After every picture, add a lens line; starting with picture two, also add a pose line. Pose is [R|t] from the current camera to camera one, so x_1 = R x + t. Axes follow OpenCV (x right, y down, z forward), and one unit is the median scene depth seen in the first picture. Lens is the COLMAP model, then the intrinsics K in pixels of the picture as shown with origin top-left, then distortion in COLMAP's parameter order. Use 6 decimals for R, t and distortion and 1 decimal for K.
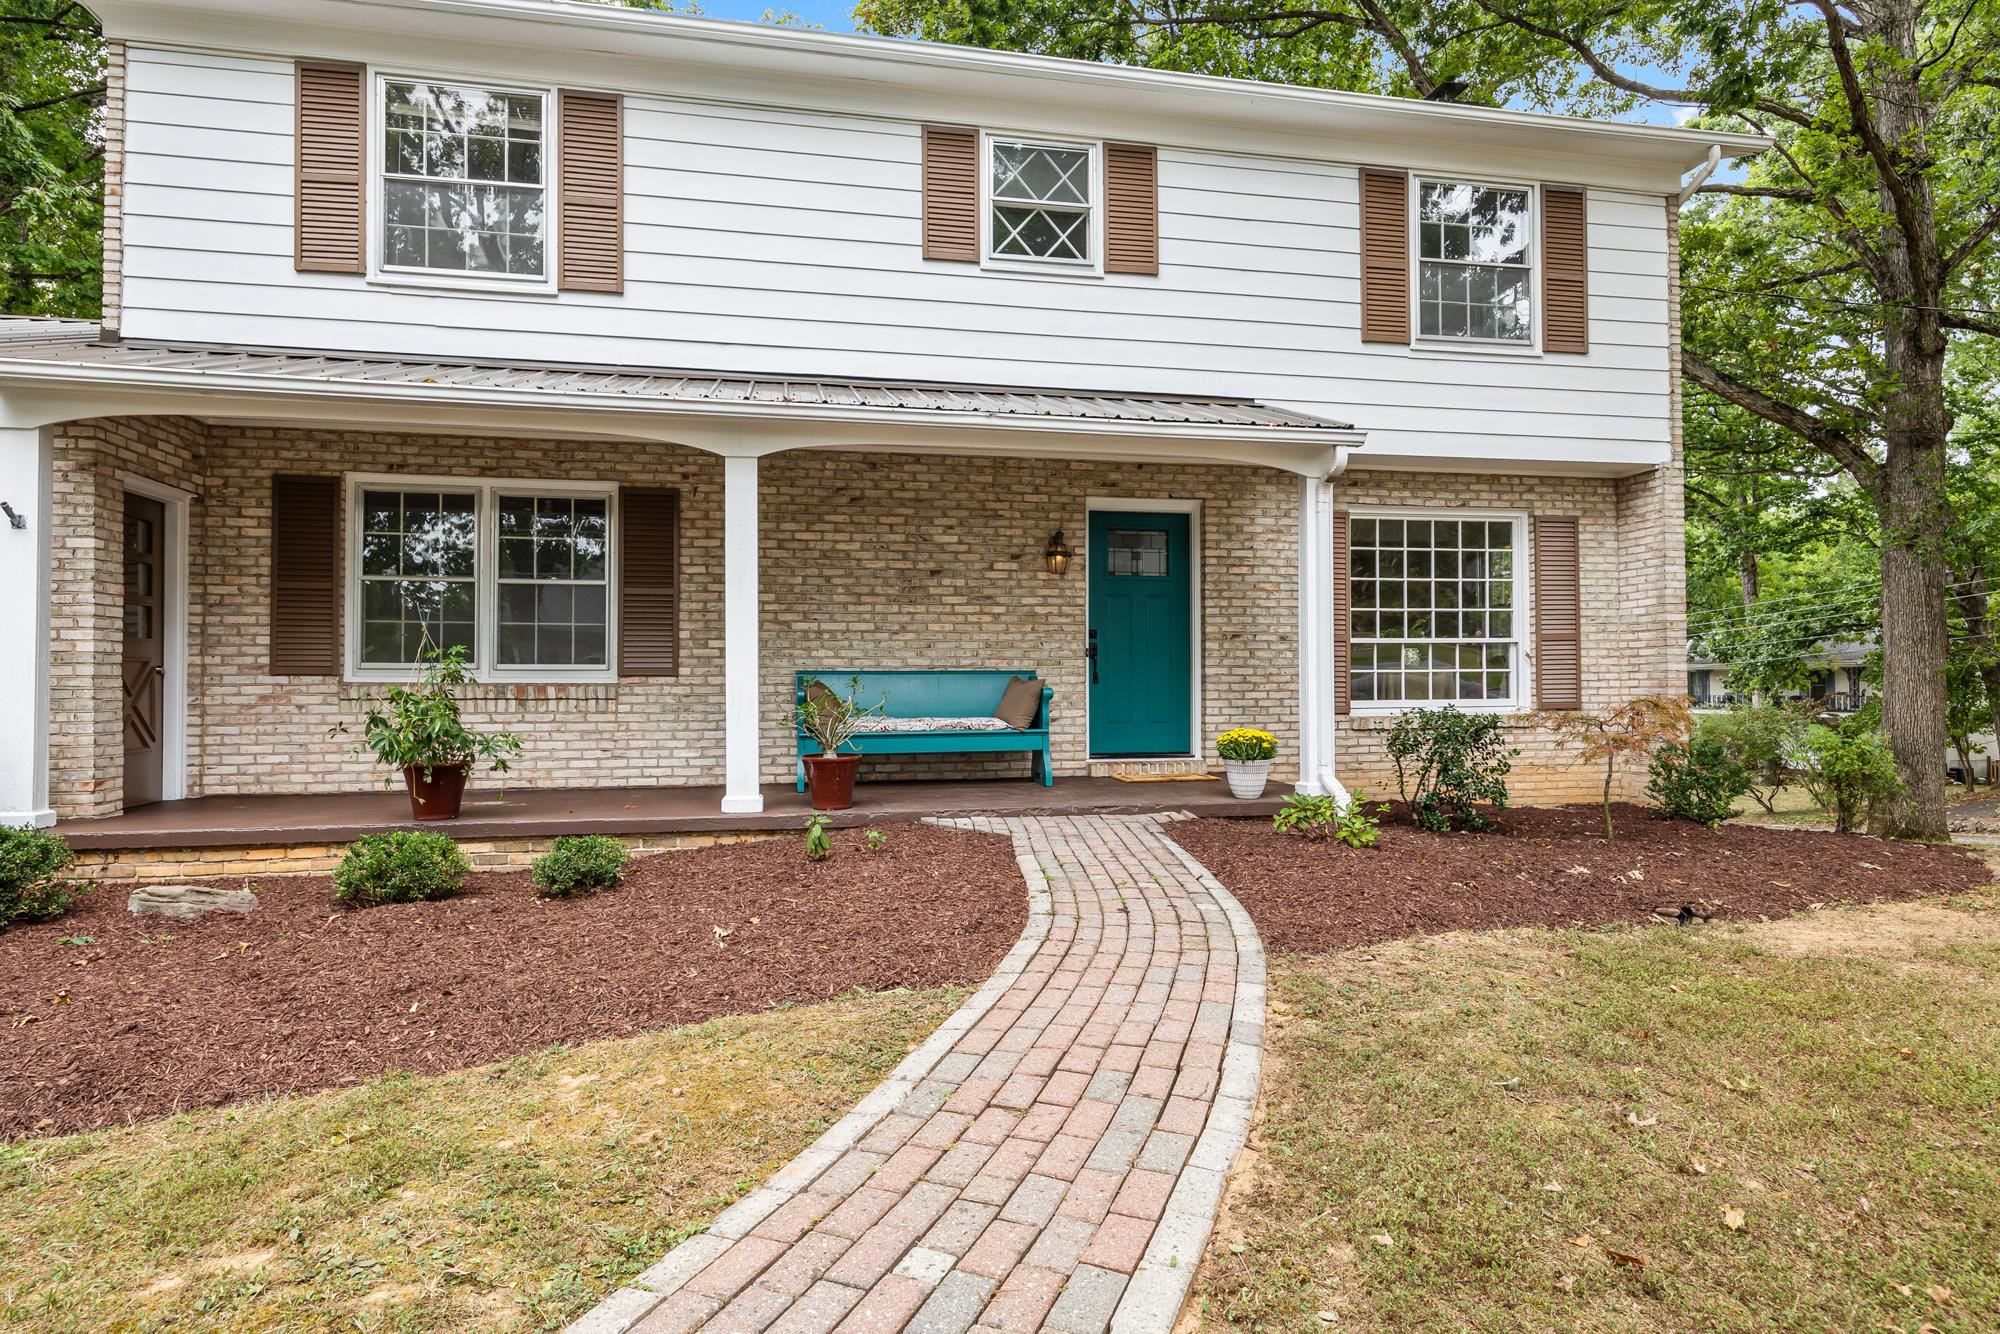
lens RADIAL K [[1093.0, 0, 1005.8], [0, 1093.0, 663.5], [0, 0, 1]] dist [-0.005640, -0.000380]
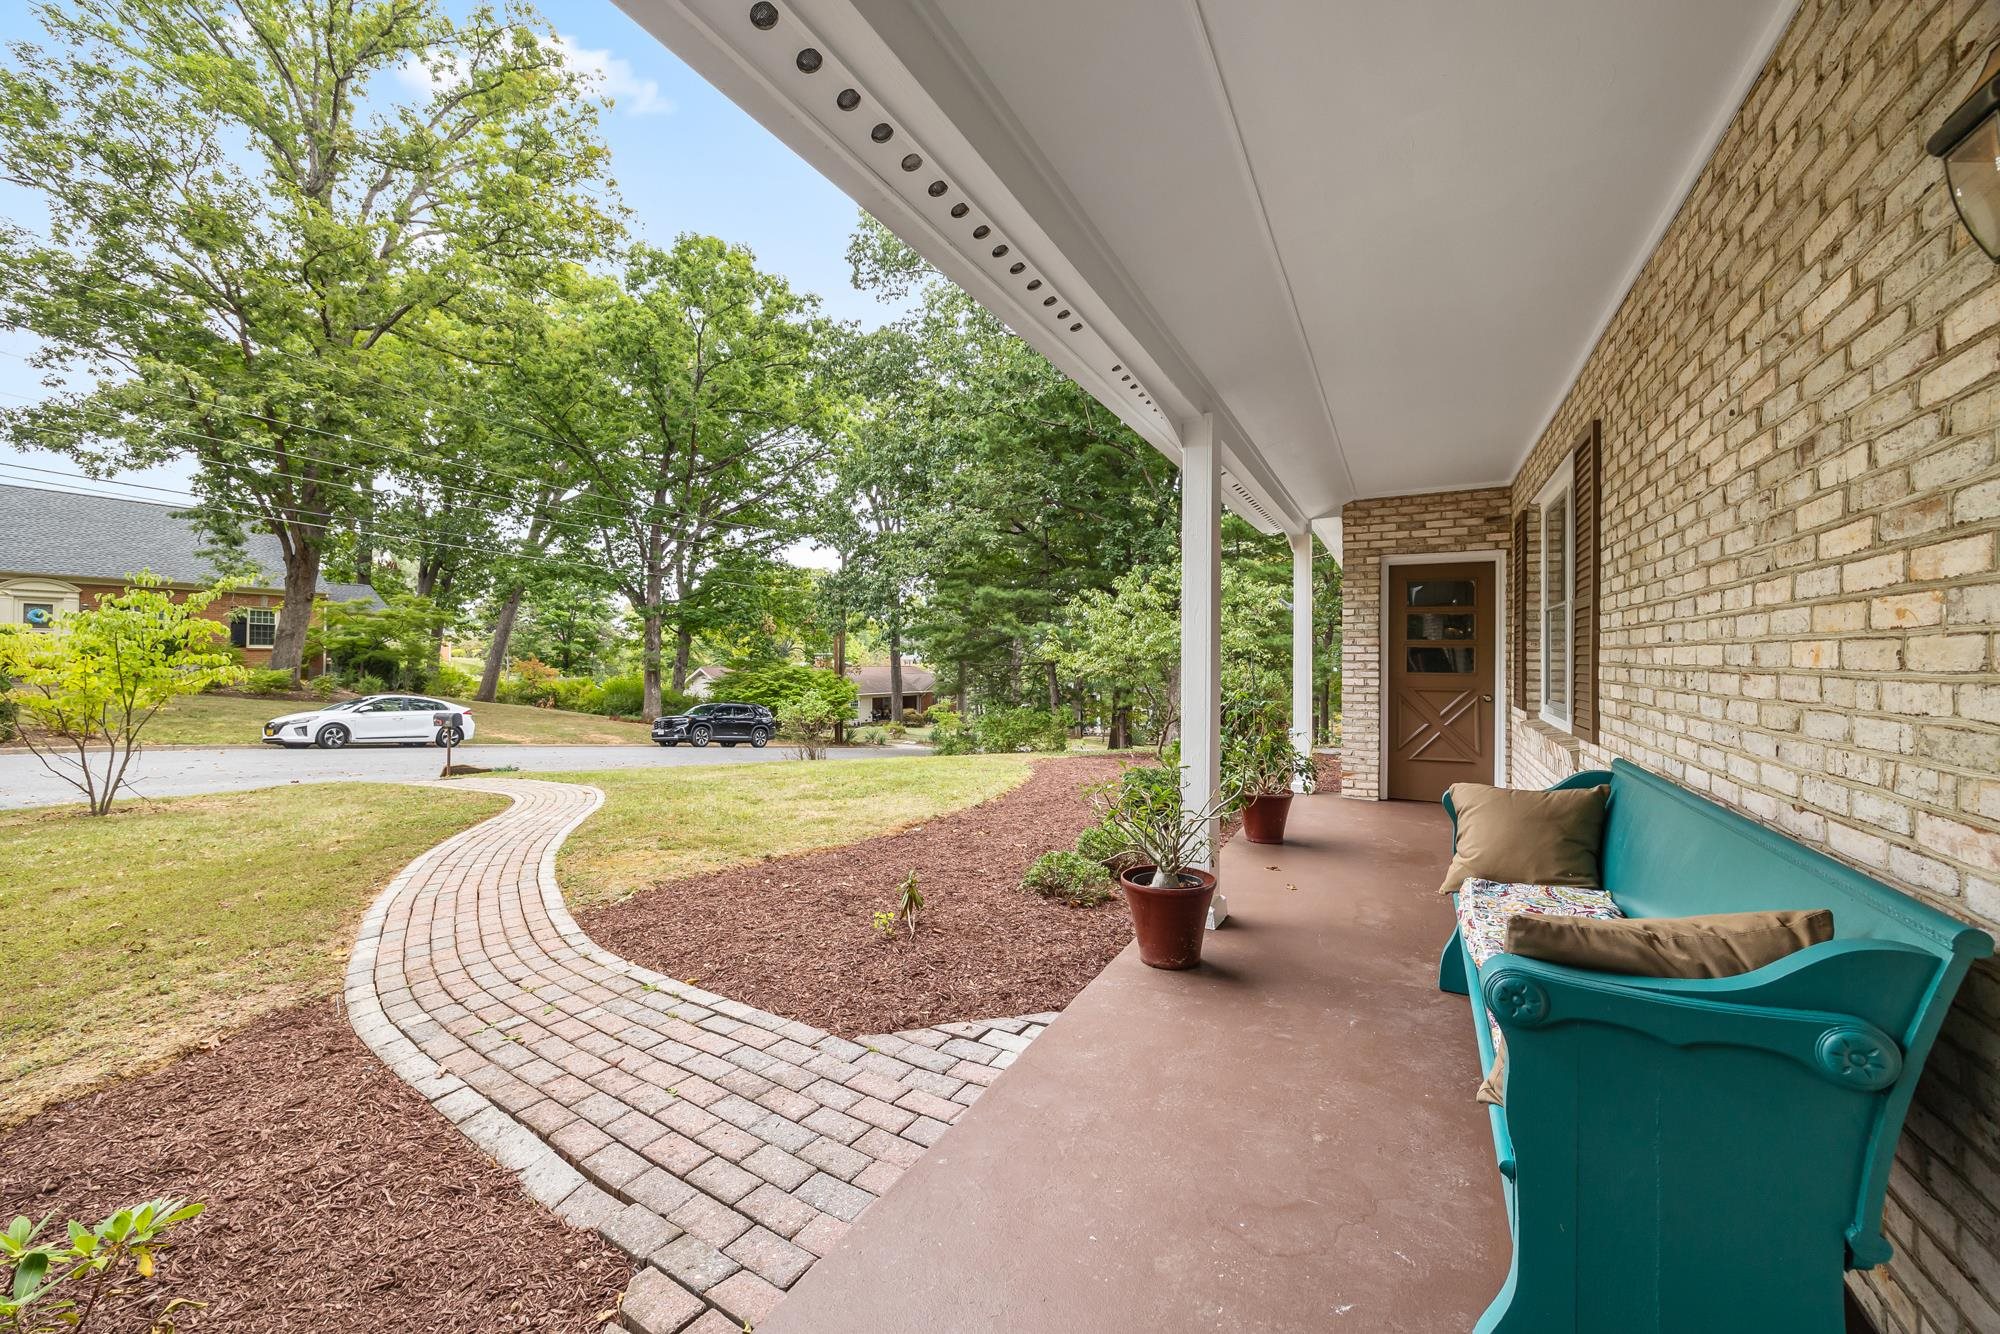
lens RADIAL K [[767.7, 0, 997.1], [0, 767.7, 664.2], [0, 0, 1]] dist [-0.006459, 0.000436]
pose [[-0.626646, 0.009092, -0.779251, 0.236783], [0.012788, 0.999917, 0.001383, -0.039324], [0.779199, -0.009098, -0.626711, 1.123408]]
